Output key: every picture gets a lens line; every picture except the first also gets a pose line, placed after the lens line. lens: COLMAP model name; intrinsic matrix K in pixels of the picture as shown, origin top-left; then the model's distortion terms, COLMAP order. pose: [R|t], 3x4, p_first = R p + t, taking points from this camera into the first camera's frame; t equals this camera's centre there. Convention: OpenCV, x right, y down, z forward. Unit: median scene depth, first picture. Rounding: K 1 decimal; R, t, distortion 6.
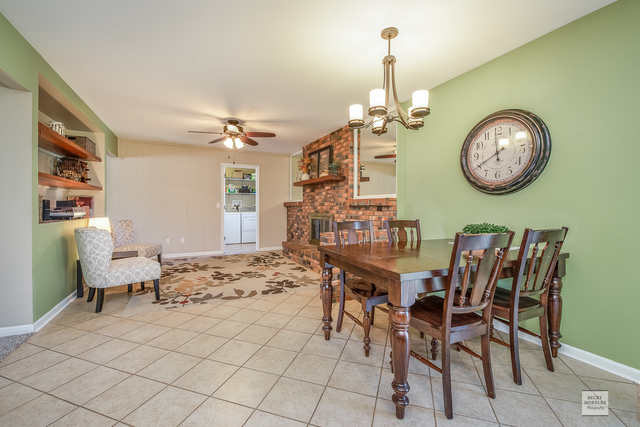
lens RADIAL K [[270.9, 0, 322.8], [0, 270.9, 211.2], [0, 0, 1]] dist [-0.008536, -0.000015]
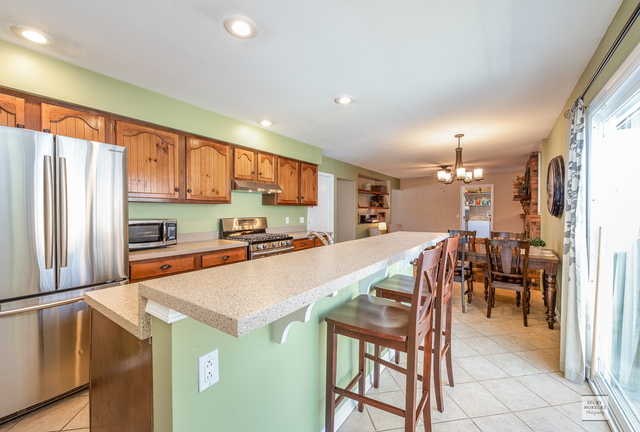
lens RADIAL K [[253.8, 0, 320.8], [0, 253.8, 215.9], [0, 0, 1]] dist [0.004491, 0.000118]
pose [[0.460253, 0.012596, -0.887698, 0.690517], [-0.012164, 0.999895, 0.007881, -0.036509], [0.887704, 0.007171, 0.460358, -0.360454]]
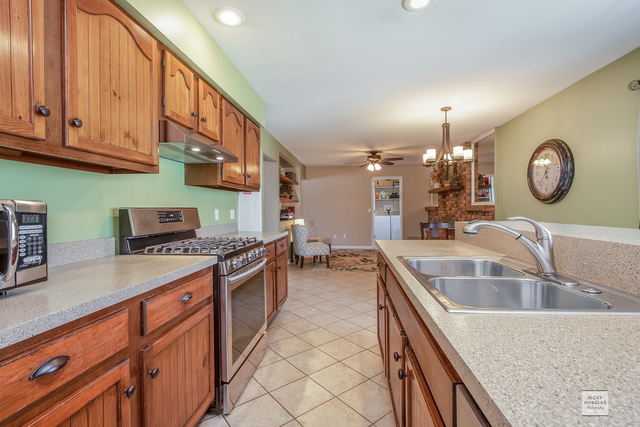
lens RADIAL K [[298.4, 0, 316.7], [0, 298.4, 212.7], [0, 0, 1]] dist [-0.001754, 0.000026]
pose [[0.828411, -0.004278, -0.560104, 0.293738], [0.002828, 0.999990, -0.003457, -0.009242], [0.560114, 0.001280, 0.828415, -0.458963]]
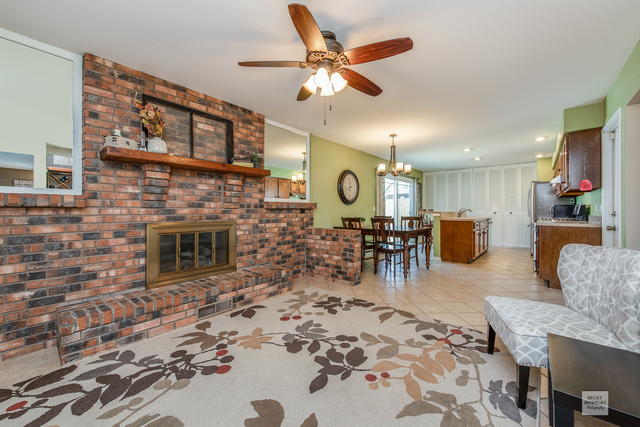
lens RADIAL K [[249.9, 0, 320.8], [0, 249.9, 211.8], [0, 0, 1]] dist [-0.003113, -0.000254]
pose [[-0.373312, -0.008133, 0.927670, -0.746480], [0.014977, 0.999778, 0.014792, -0.019043], [-0.927585, 0.019416, -0.373107, 1.174578]]
